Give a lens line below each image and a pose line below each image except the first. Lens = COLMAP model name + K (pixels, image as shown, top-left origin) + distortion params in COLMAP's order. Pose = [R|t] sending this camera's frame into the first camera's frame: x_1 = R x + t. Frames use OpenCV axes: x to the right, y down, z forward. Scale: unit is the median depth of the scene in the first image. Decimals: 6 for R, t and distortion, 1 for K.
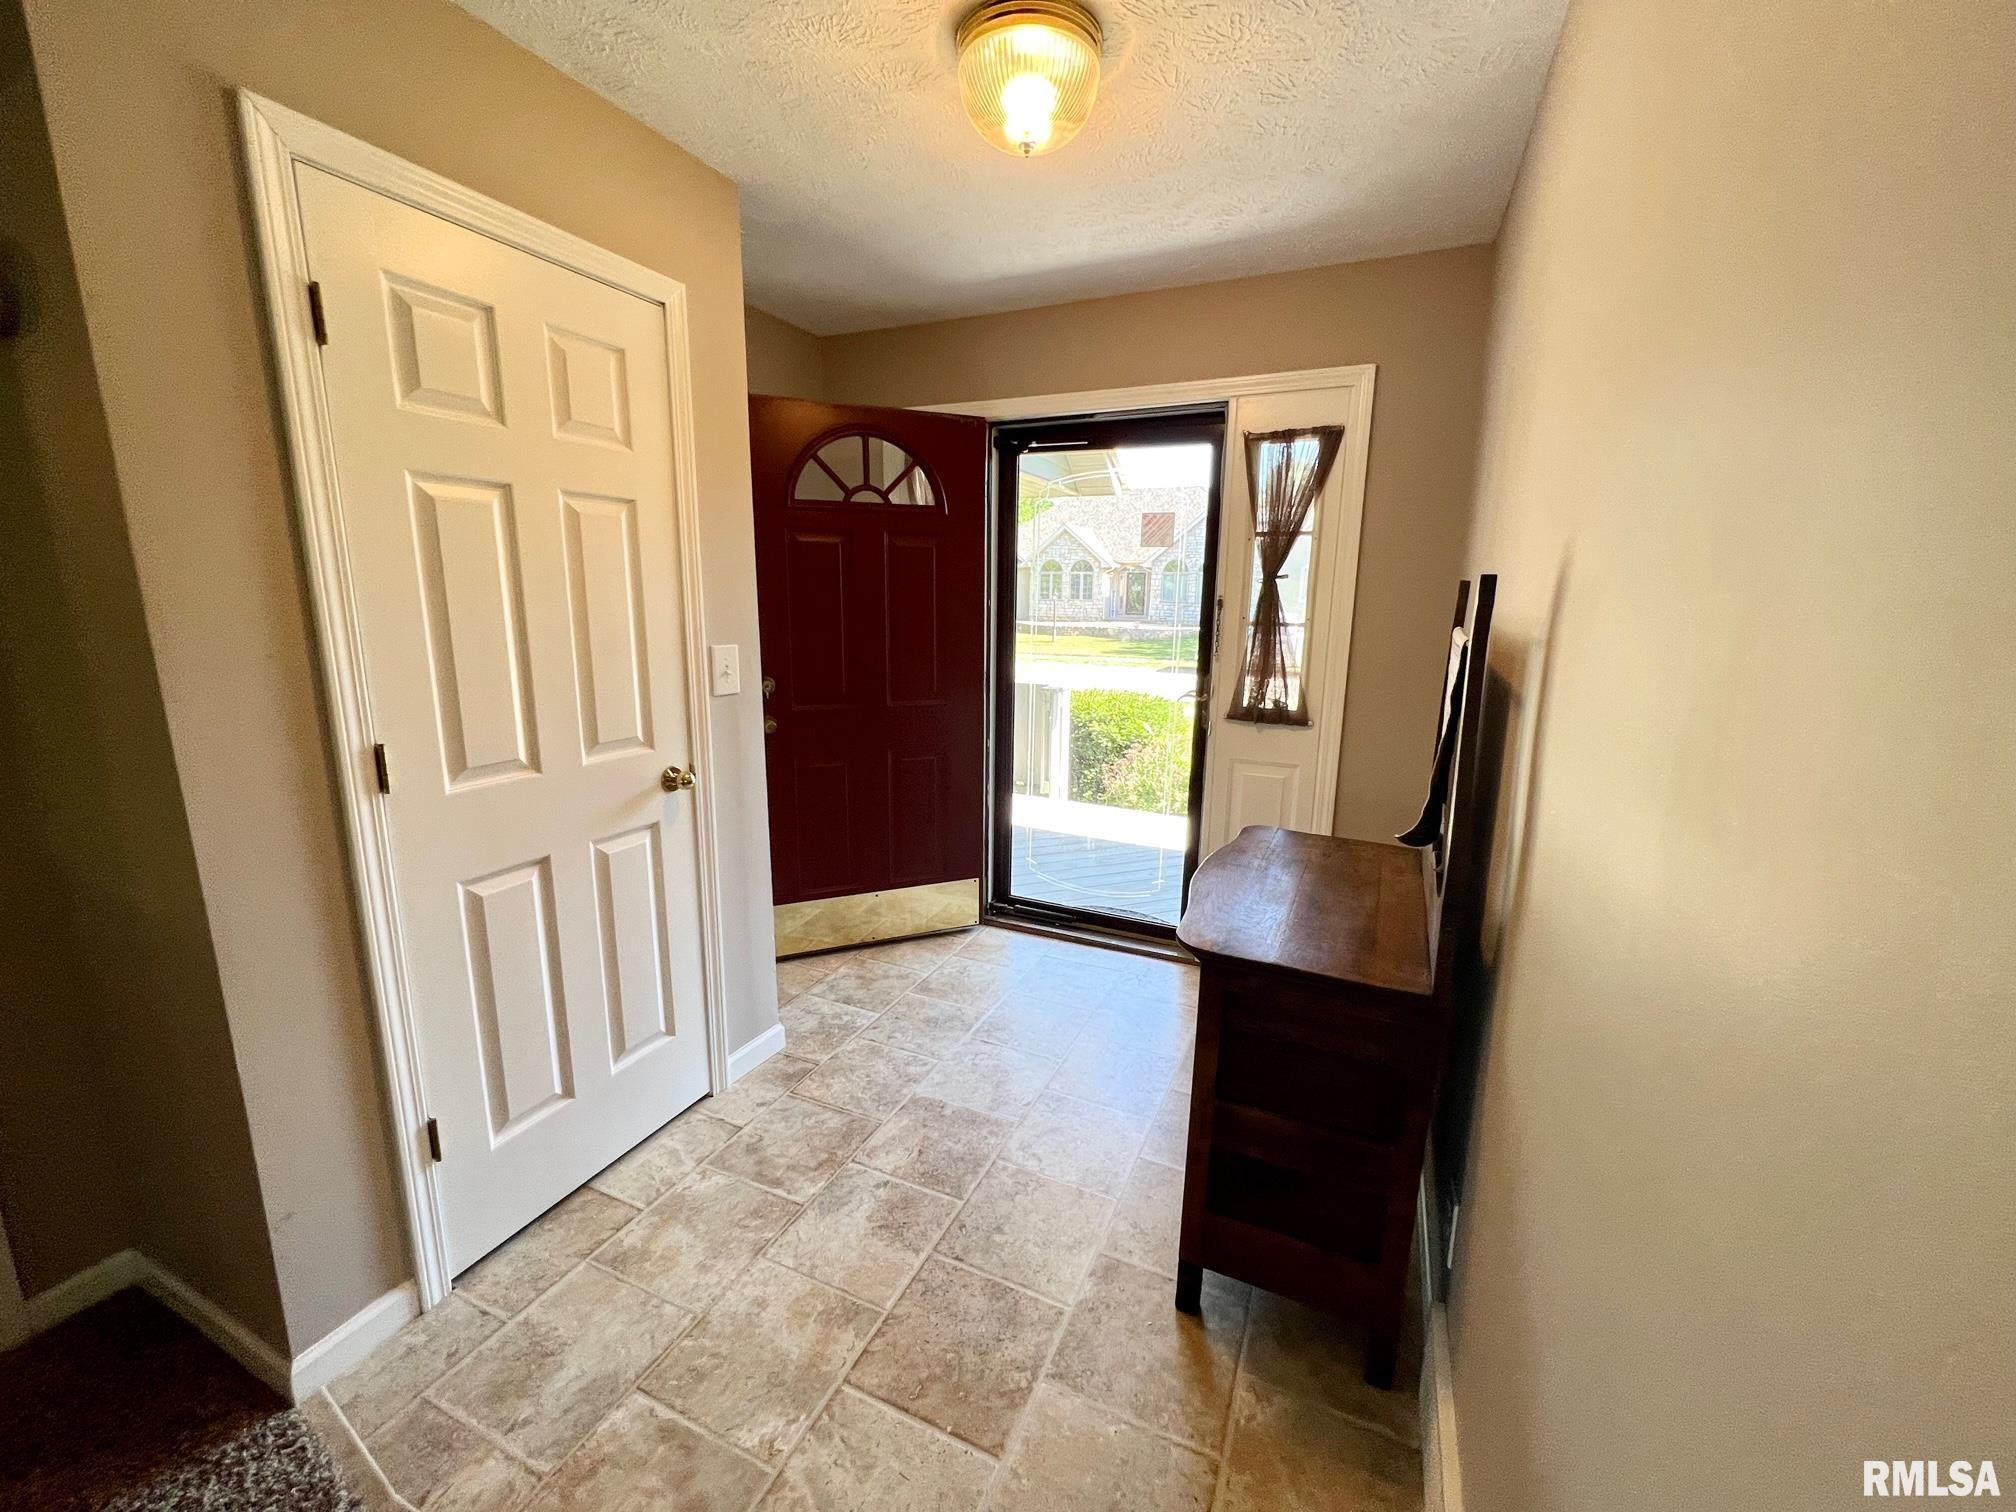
lens RADIAL K [[807.7, 0, 1008.2], [0, 807.7, 747.5], [0, 0, 1]] dist [0.000343, 0.000521]
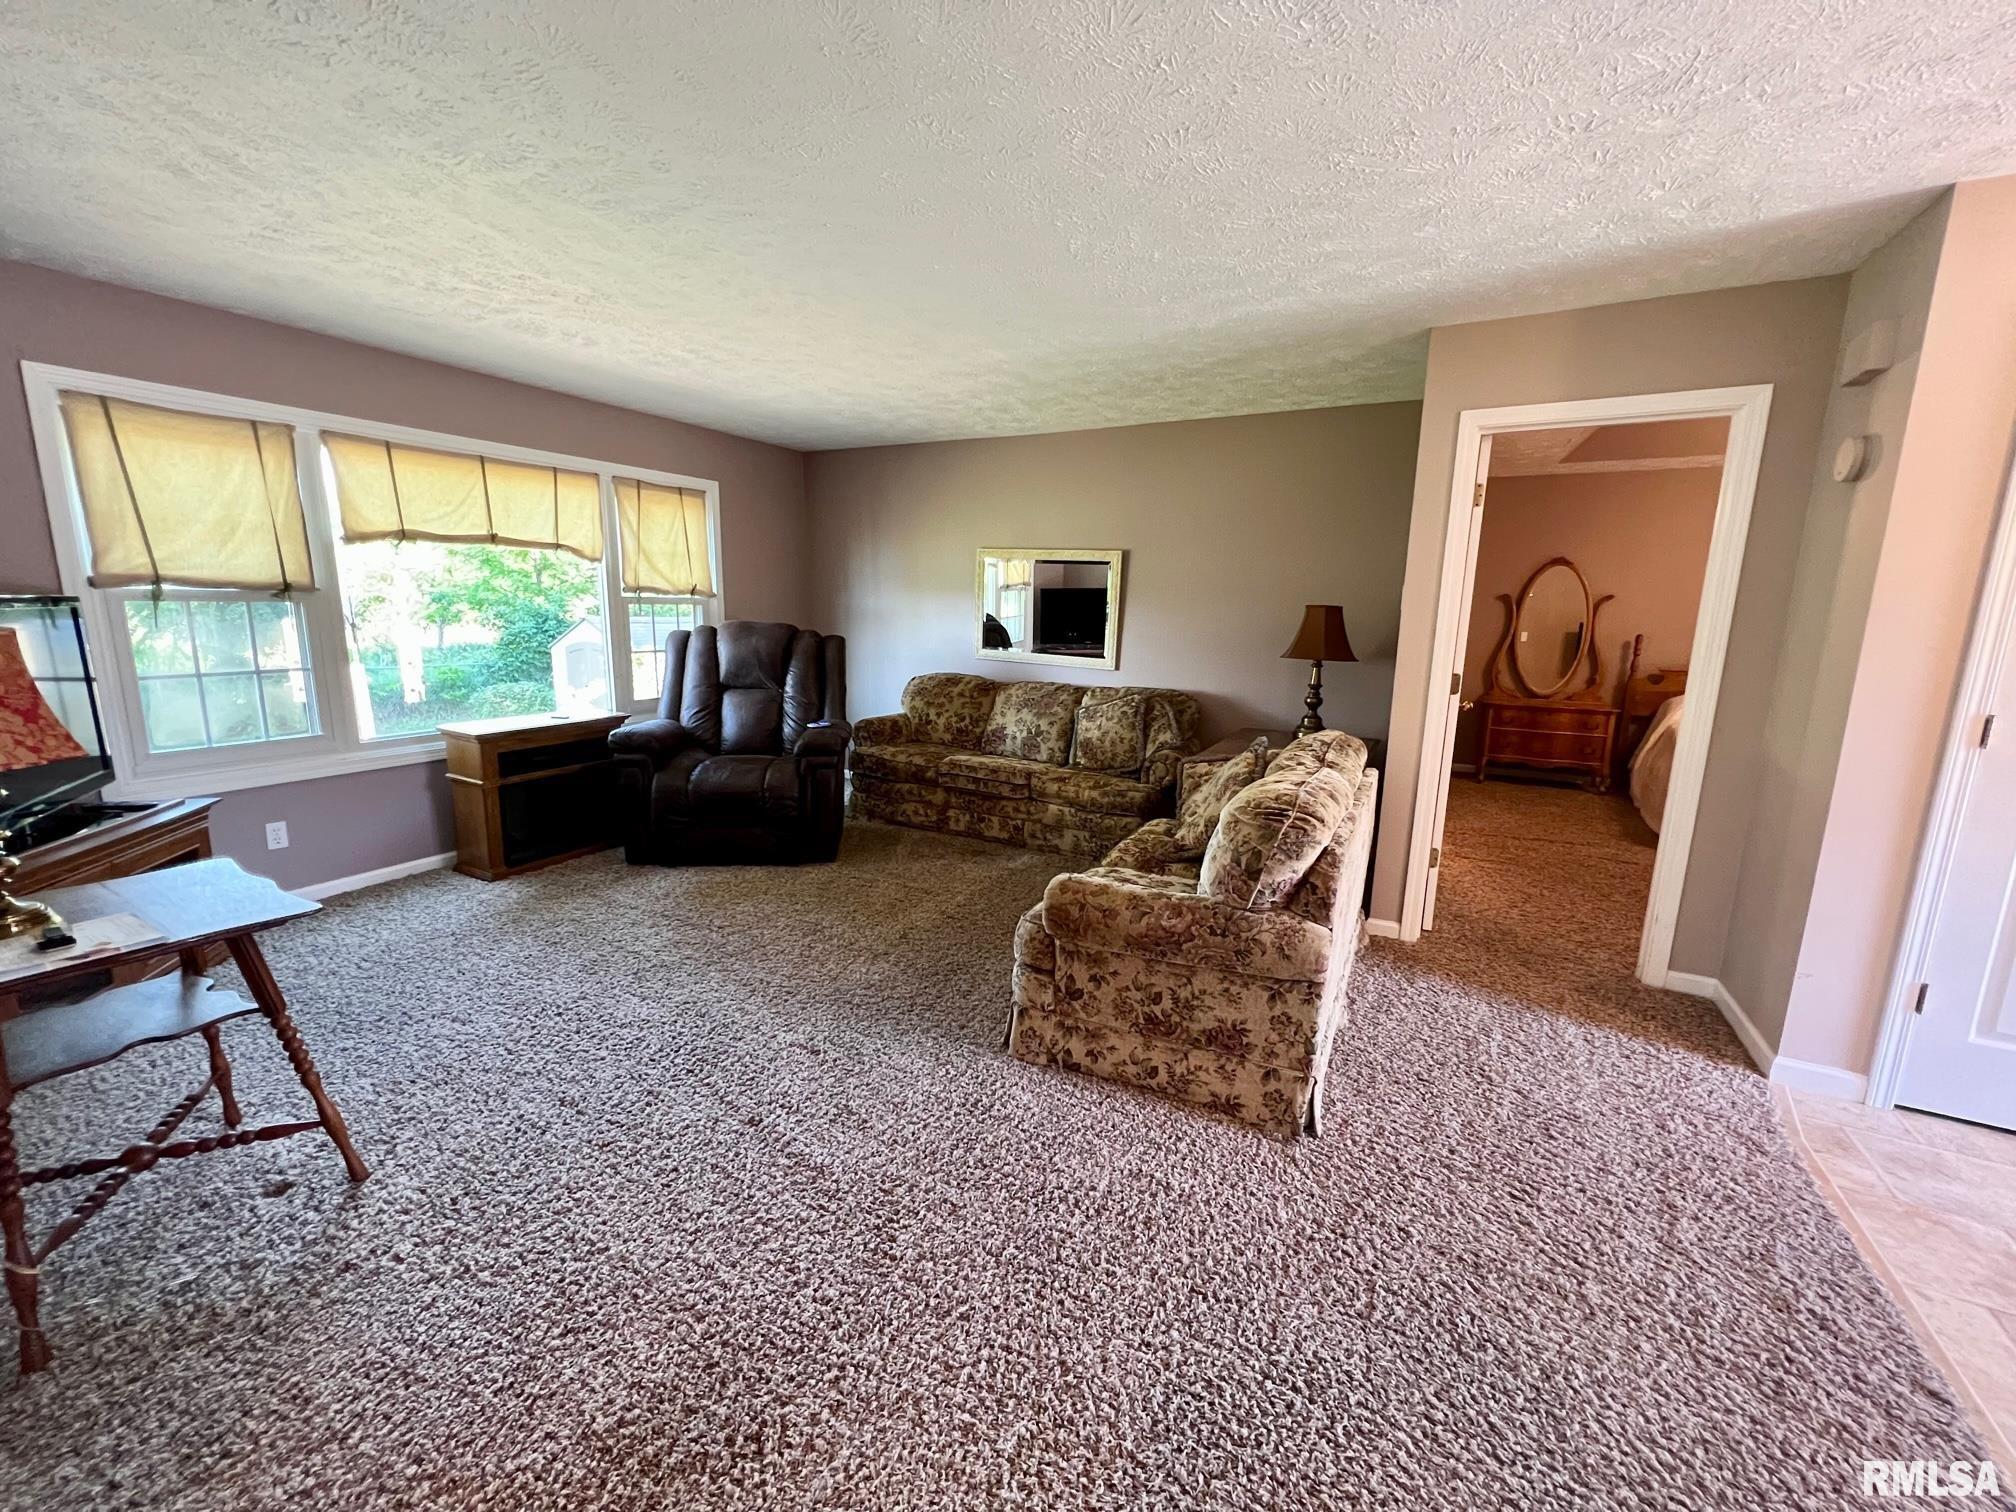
lens RADIAL K [[807.7, 0, 1008.6], [0, 807.7, 752.3], [0, 0, 1]] dist [0.000343, 0.000521]
pose [[-0.056611, 0.168933, -0.984000, 0.404004], [-0.209957, 0.961527, 0.177154, 0.091667], [0.976070, 0.216626, -0.018964, -0.359432]]
